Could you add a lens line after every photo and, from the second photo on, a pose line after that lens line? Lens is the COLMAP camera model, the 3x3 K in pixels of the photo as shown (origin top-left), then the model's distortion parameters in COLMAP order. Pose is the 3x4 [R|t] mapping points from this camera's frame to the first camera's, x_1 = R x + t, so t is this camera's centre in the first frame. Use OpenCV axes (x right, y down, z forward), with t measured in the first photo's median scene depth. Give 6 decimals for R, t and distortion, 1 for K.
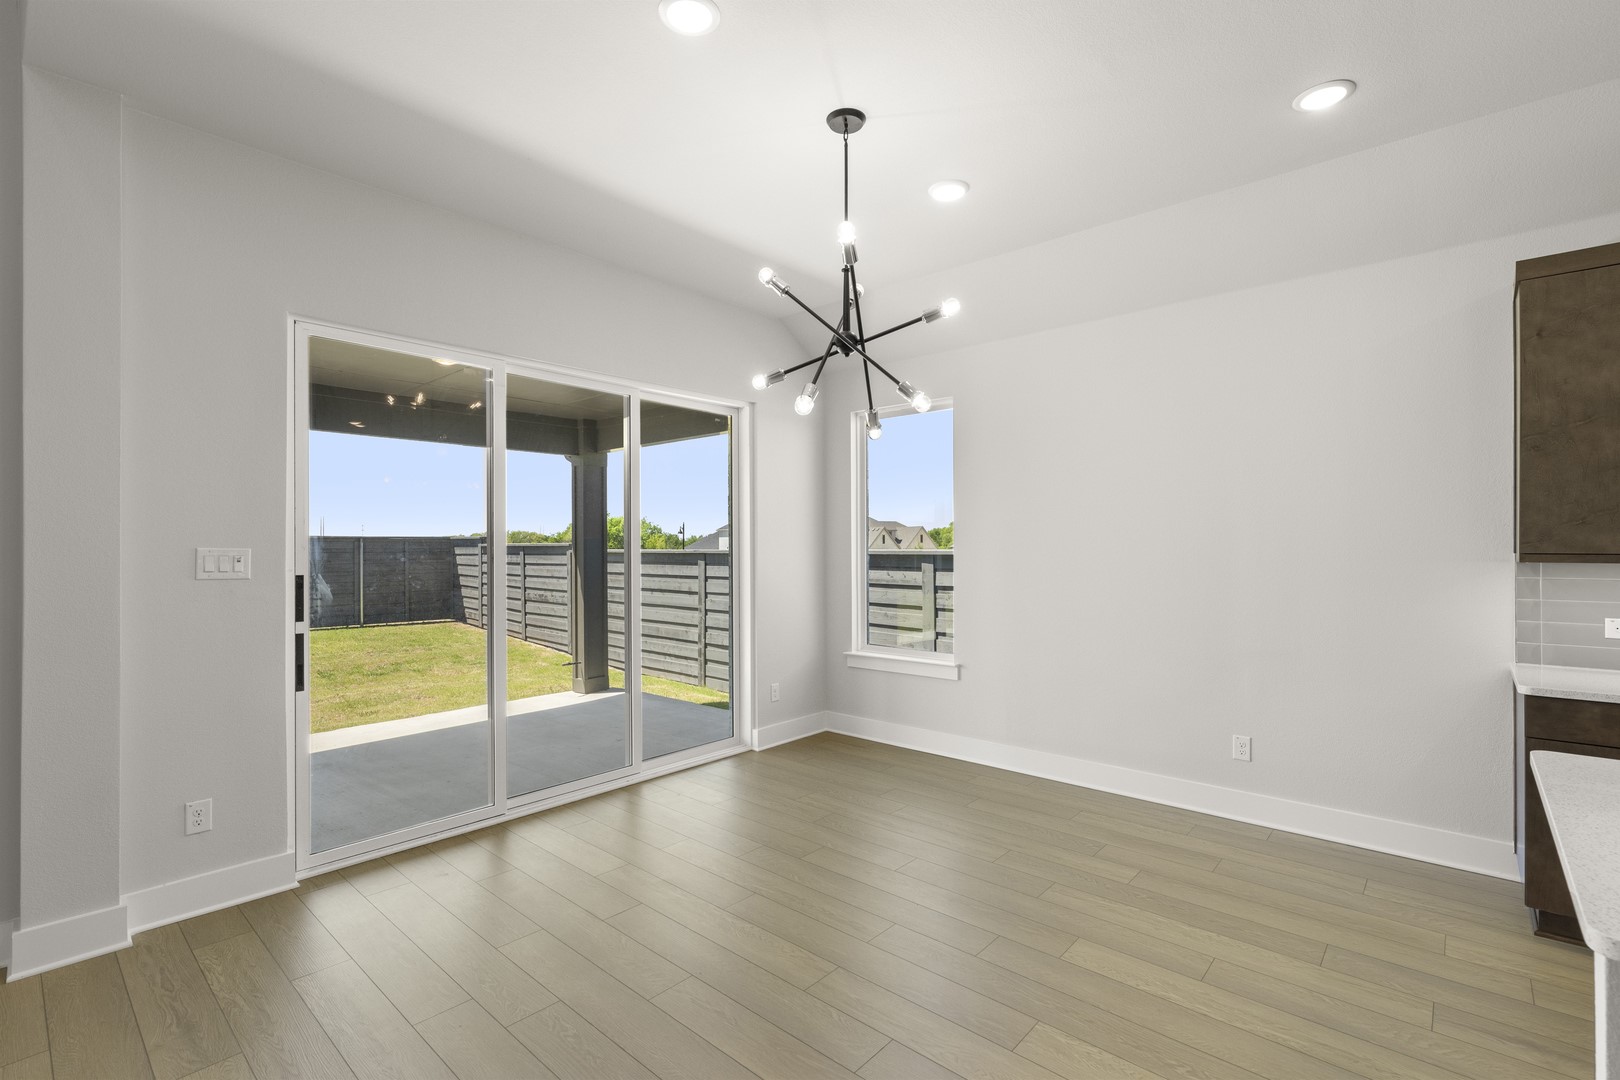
lens RADIAL K [[736.4, 0, 808.5], [0, 736.4, 539.0], [0, 0, 1]] dist [-0.000467, -0.000029]
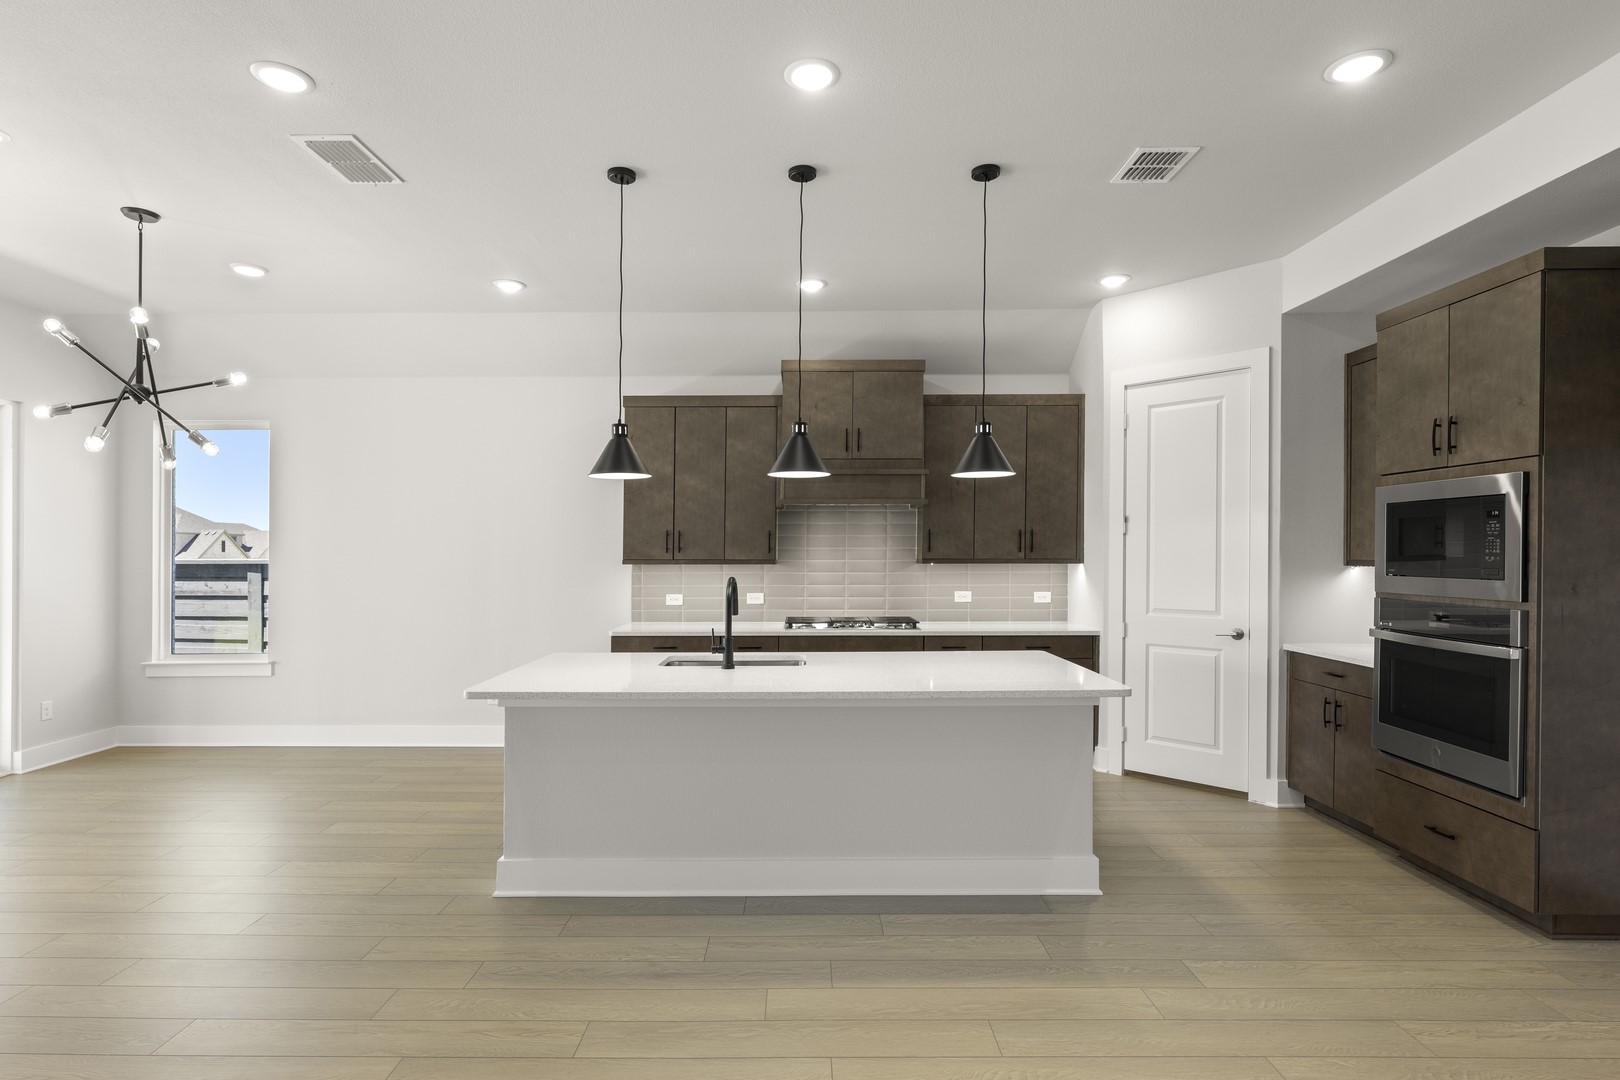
lens RADIAL K [[814.4, 0, 805.8], [0, 814.4, 543.6], [0, 0, 1]] dist [-0.004235, 0.000584]
pose [[0.750653, 0.009103, 0.660634, -0.004375], [-0.006190, 0.999958, -0.006746, -0.004834], [-0.660667, 0.000975, 0.750678, -0.457092]]
